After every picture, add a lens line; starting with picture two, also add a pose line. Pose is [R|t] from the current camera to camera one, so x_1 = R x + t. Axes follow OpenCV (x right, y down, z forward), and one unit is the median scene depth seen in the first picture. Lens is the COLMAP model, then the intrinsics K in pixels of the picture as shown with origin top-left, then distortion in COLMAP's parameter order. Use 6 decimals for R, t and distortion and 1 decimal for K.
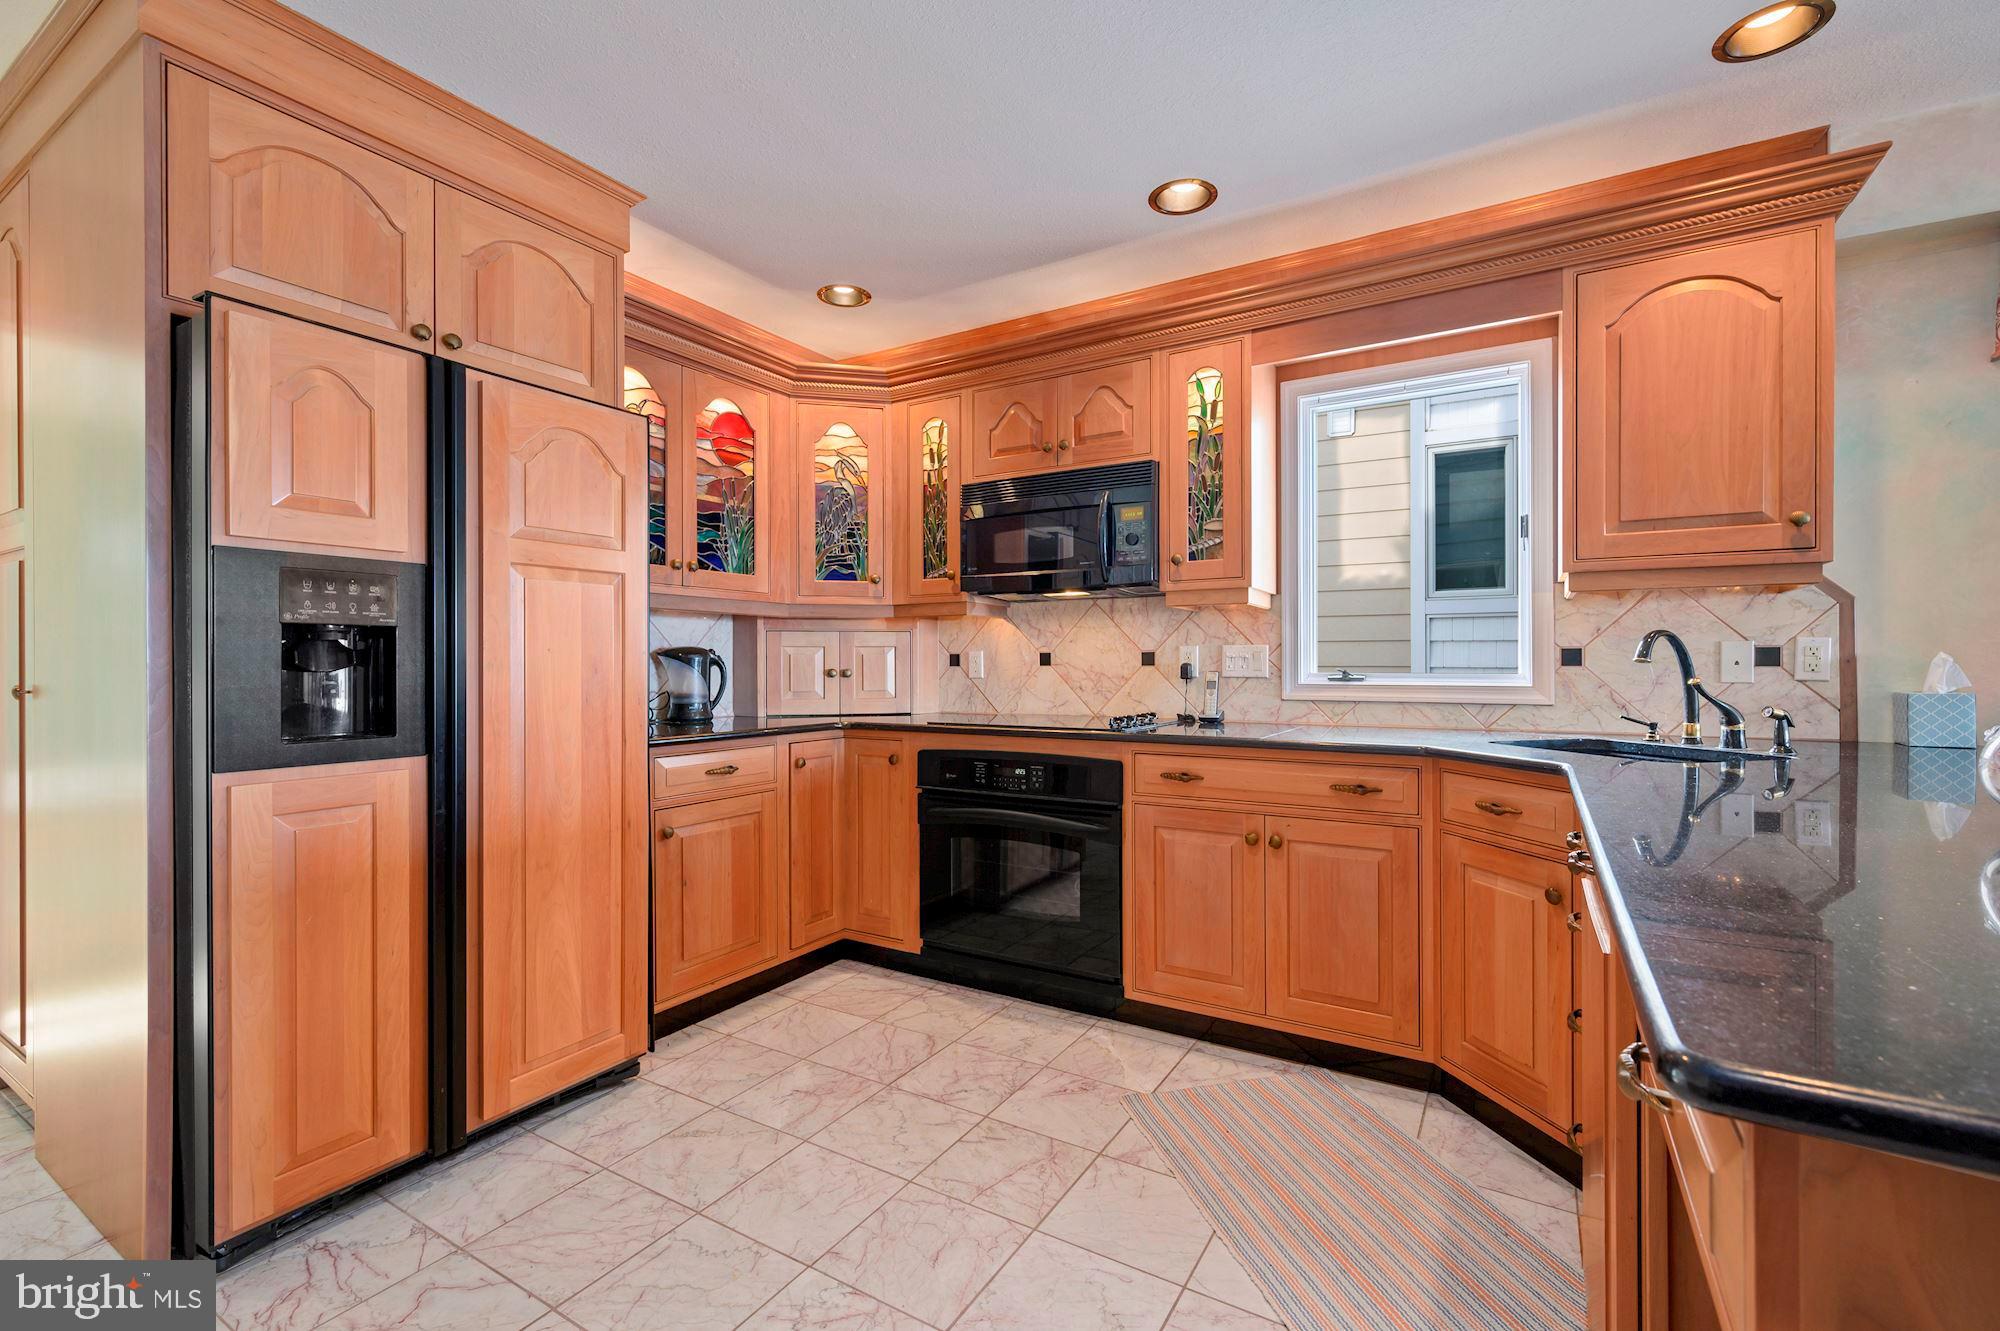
lens RADIAL K [[862.4, 0, 1000.0], [0, 862.4, 665.5], [0, 0, 1]] dist [0.000743, -0.000030]
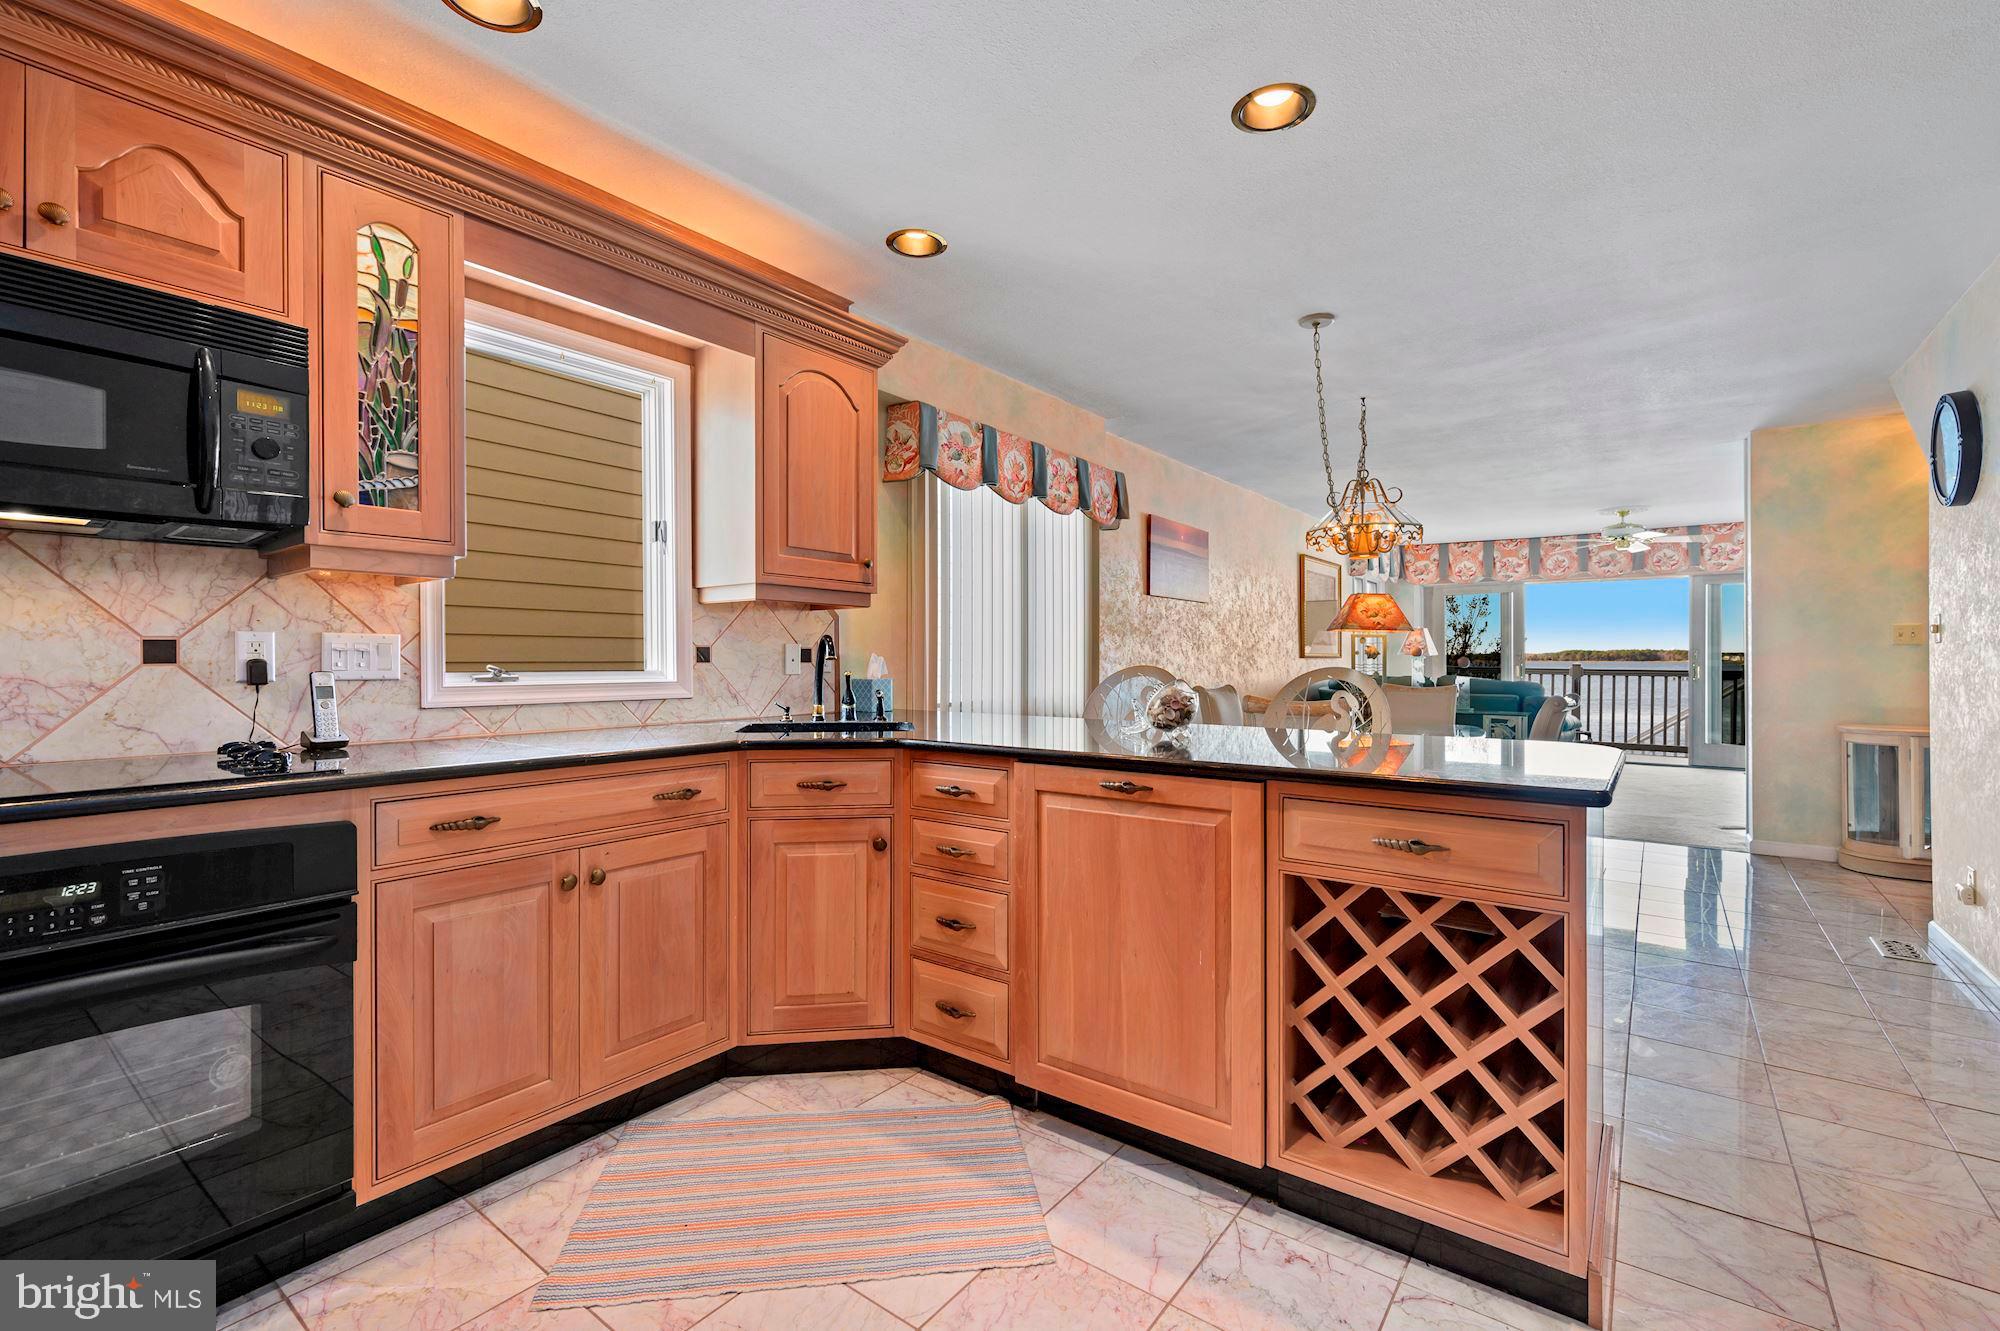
lens RADIAL K [[870.5, 0, 999.0], [0, 870.5, 657.8], [0, 0, 1]] dist [-0.001372, 0.000128]
pose [[0.100795, 0.003051, 0.994903, -0.423539], [0.001408, 0.999994, -0.003209, -0.001192], [-0.994906, 0.001725, 0.100790, 0.484603]]
